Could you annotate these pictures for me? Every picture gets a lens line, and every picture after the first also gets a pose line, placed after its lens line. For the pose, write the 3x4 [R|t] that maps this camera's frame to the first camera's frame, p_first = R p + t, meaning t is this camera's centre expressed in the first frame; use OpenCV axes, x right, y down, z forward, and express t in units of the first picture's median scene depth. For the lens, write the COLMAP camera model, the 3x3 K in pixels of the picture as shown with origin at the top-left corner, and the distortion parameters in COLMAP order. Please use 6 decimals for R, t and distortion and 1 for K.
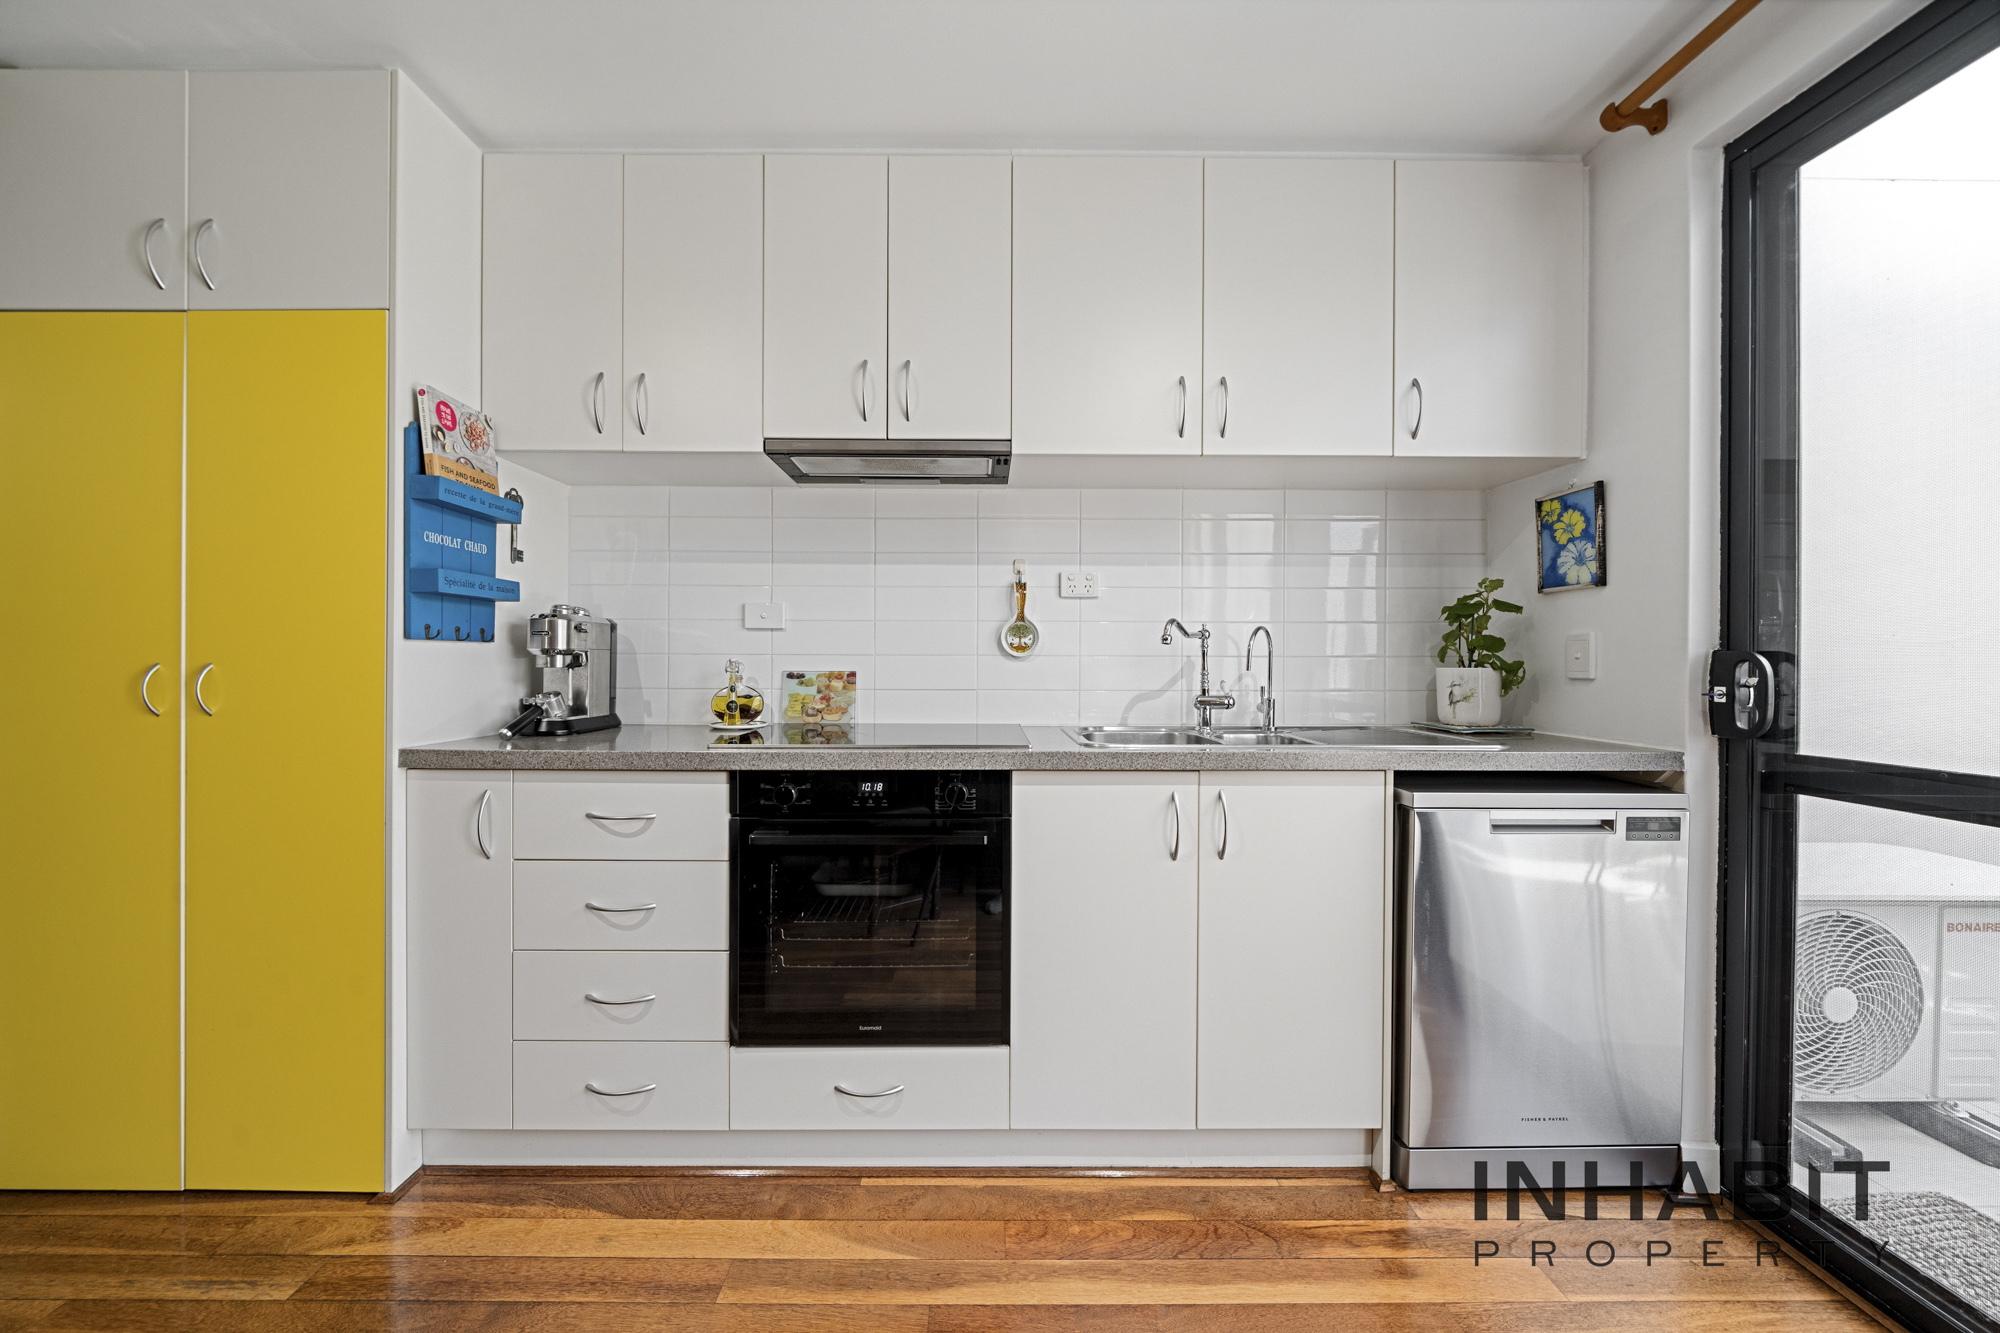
lens RADIAL K [[695.5, 0, 987.4], [0, 695.5, 661.8], [0, 0, 1]] dist [-0.002627, -0.000105]
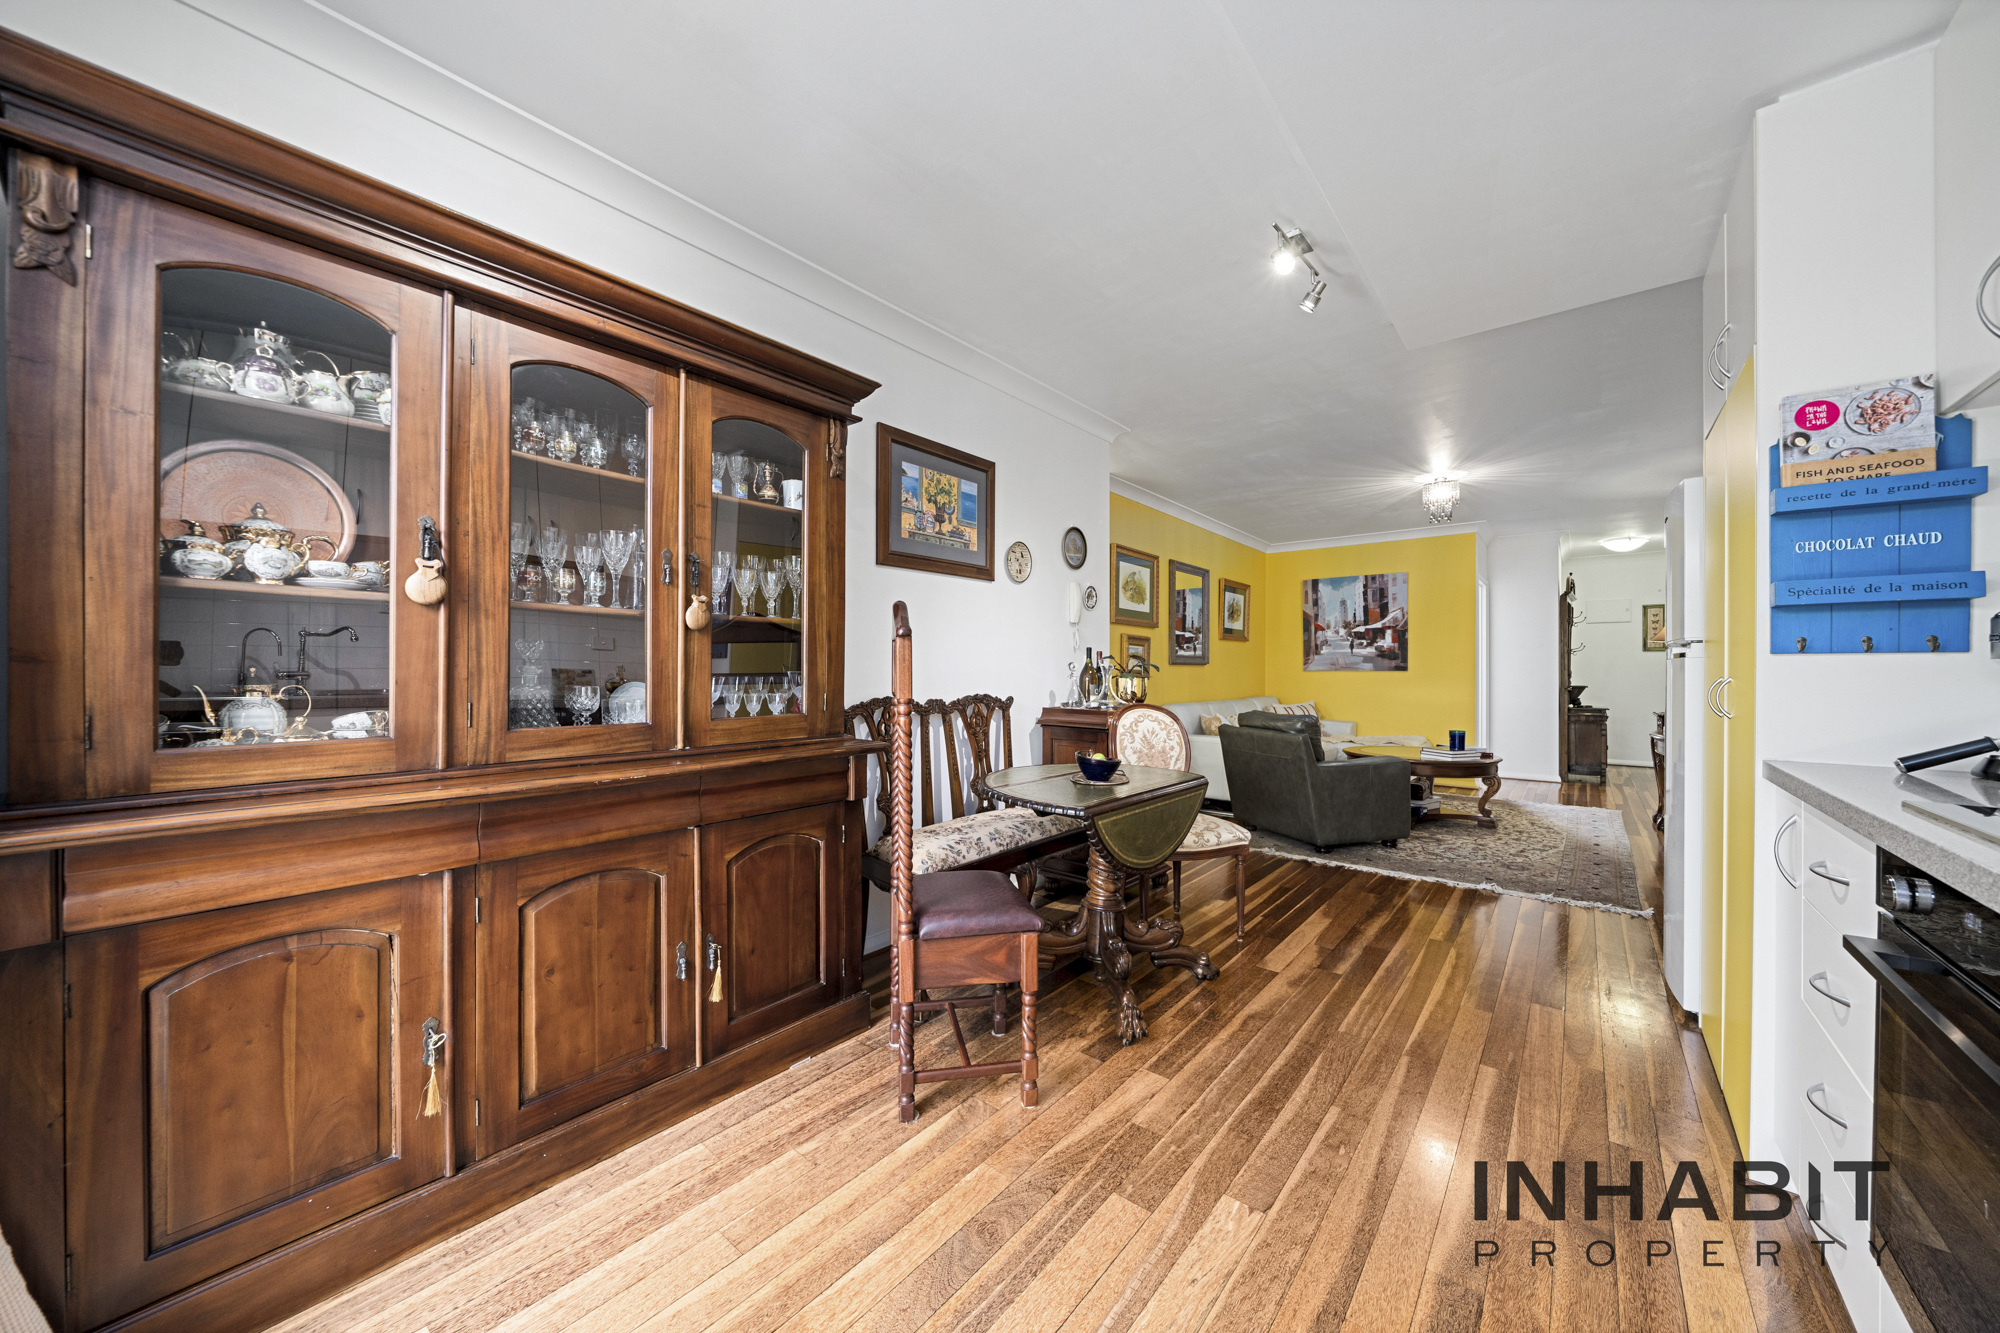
lens RADIAL K [[705.8, 0, 989.4], [0, 705.8, 671.9], [0, 0, 1]] dist [-0.002011, -0.000155]
pose [[-0.645577, -0.005382, -0.763676, 0.605855], [-0.008015, 0.999968, -0.000272, 0.002902], [0.763653, 0.005946, -0.645599, 0.683945]]
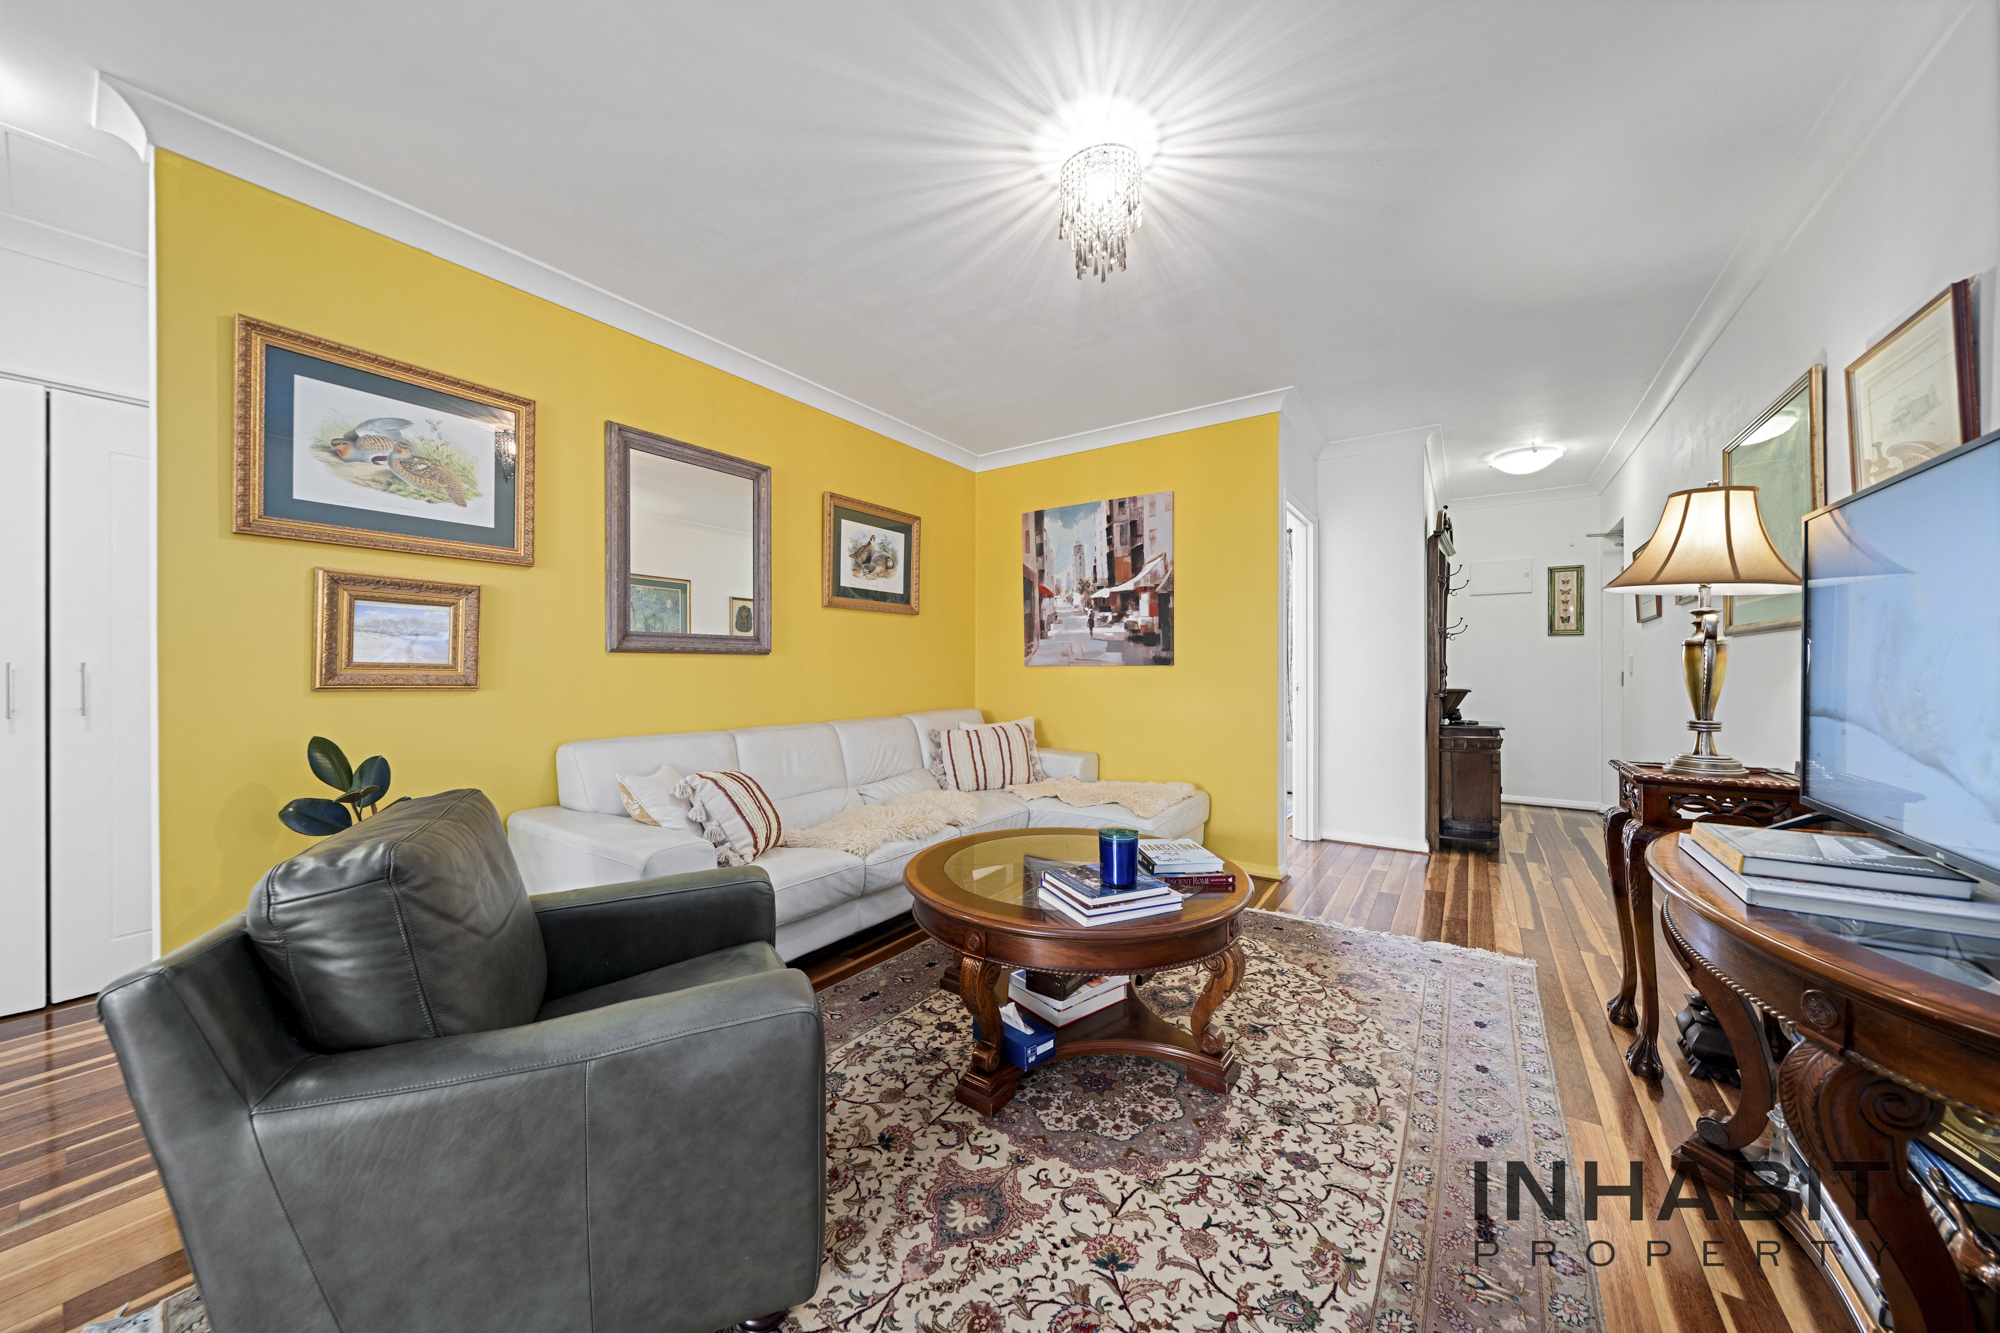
lens RADIAL K [[685.7, 0, 993.1], [0, 685.7, 669.9], [0, 0, 1]] dist [-0.003252, -0.000092]
pose [[-0.575772, -0.002048, -0.817608, -1.964844], [-0.004855, 0.999988, 0.000915, -0.007901], [0.817596, 0.004496, -0.575775, 0.709304]]
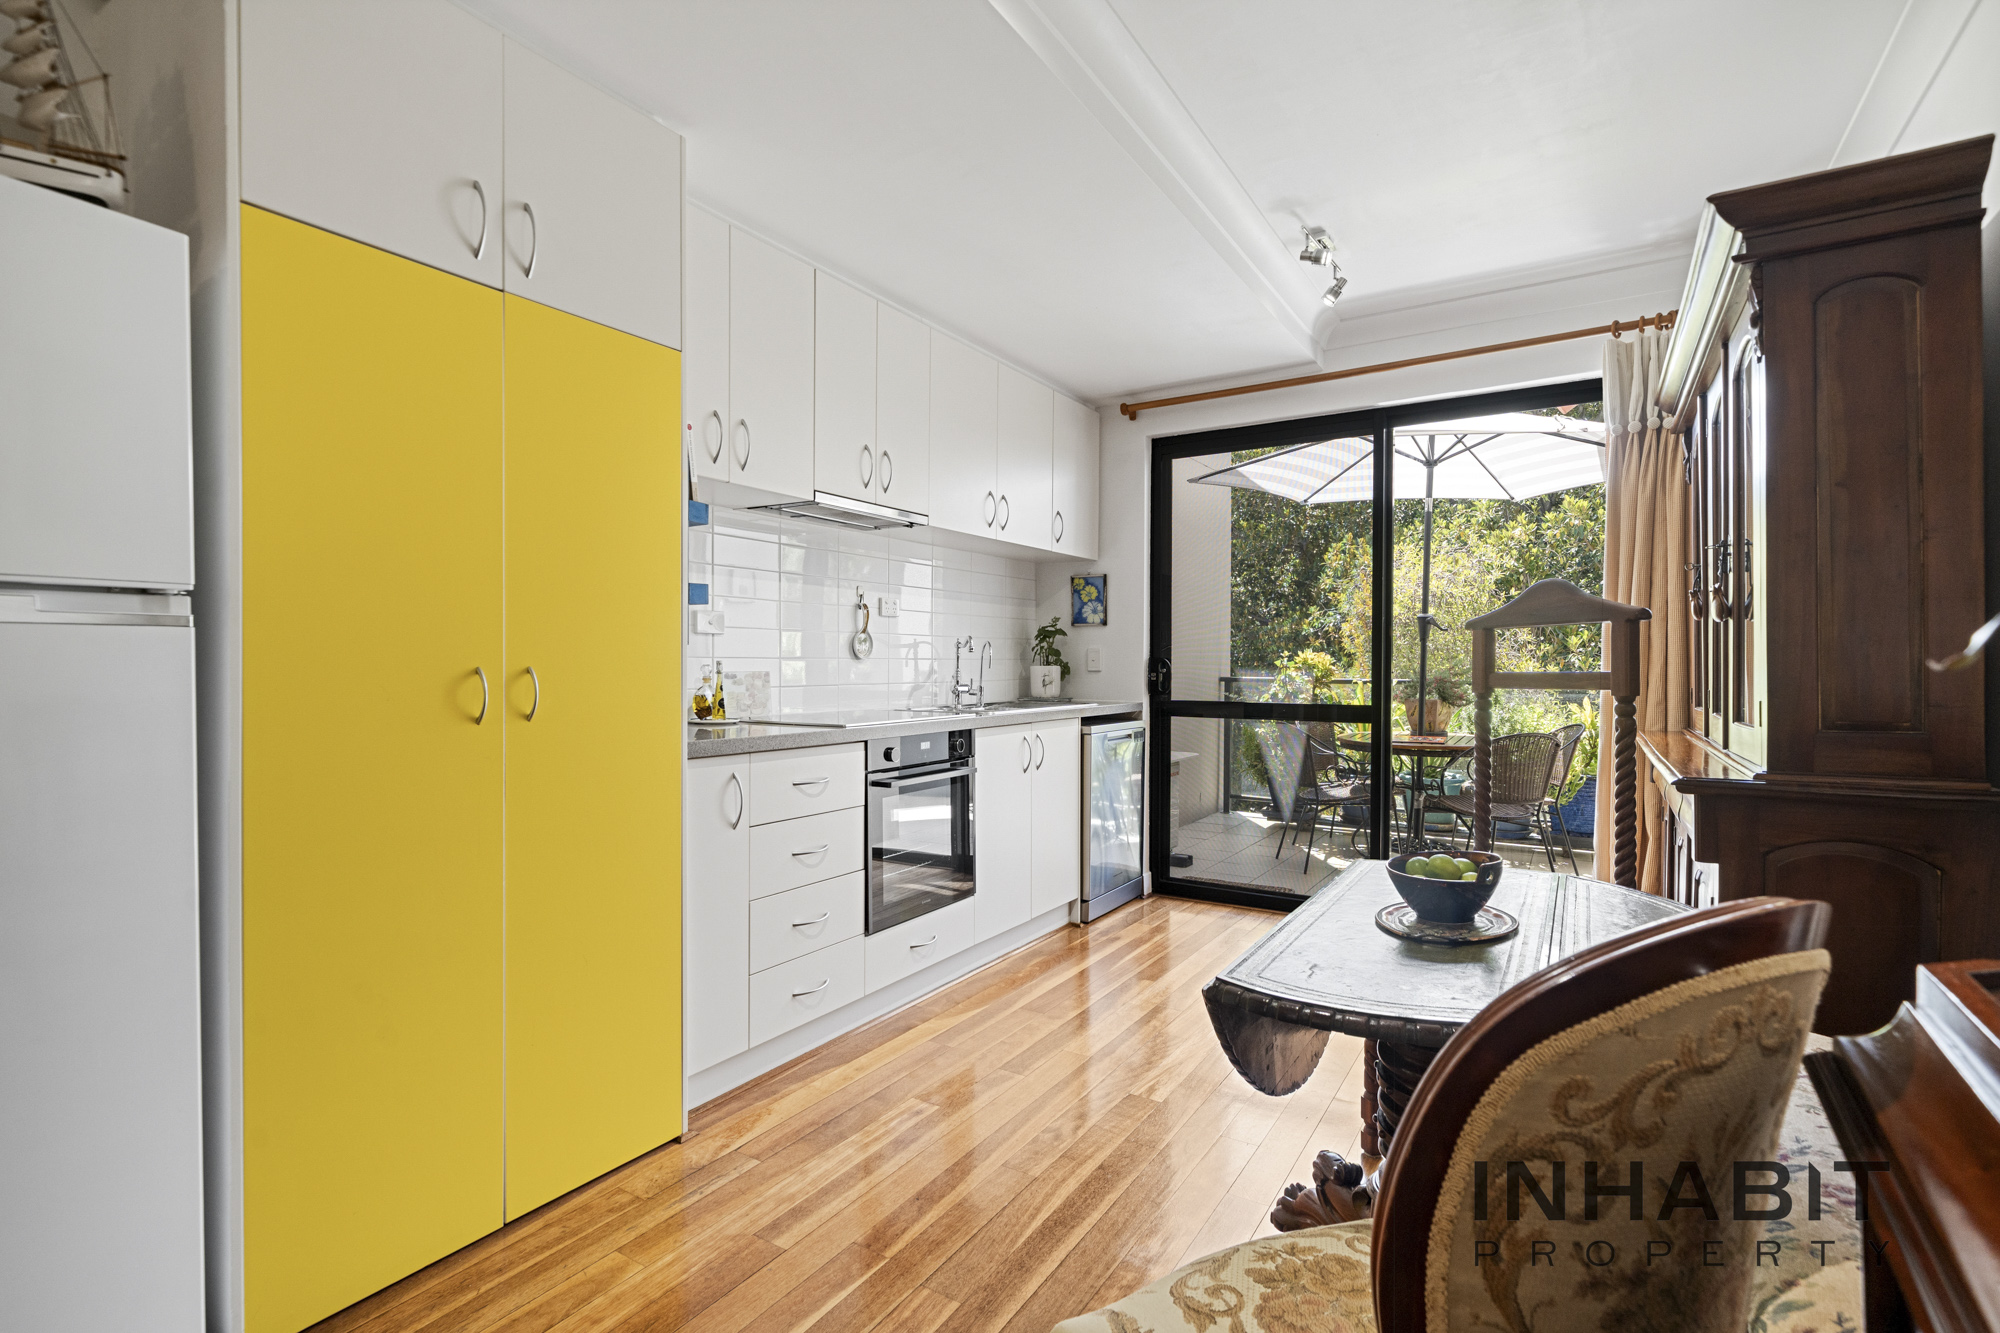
lens RADIAL K [[934.3, 0, 991.7], [0, 934.3, 672.8], [0, 0, 1]] dist [0.000482, -0.000304]
pose [[0.541364, -0.011391, 0.840711, -1.596649], [0.002162, 0.999924, 0.012156, -0.003342], [-0.840786, -0.004764, 0.541347, -0.209719]]
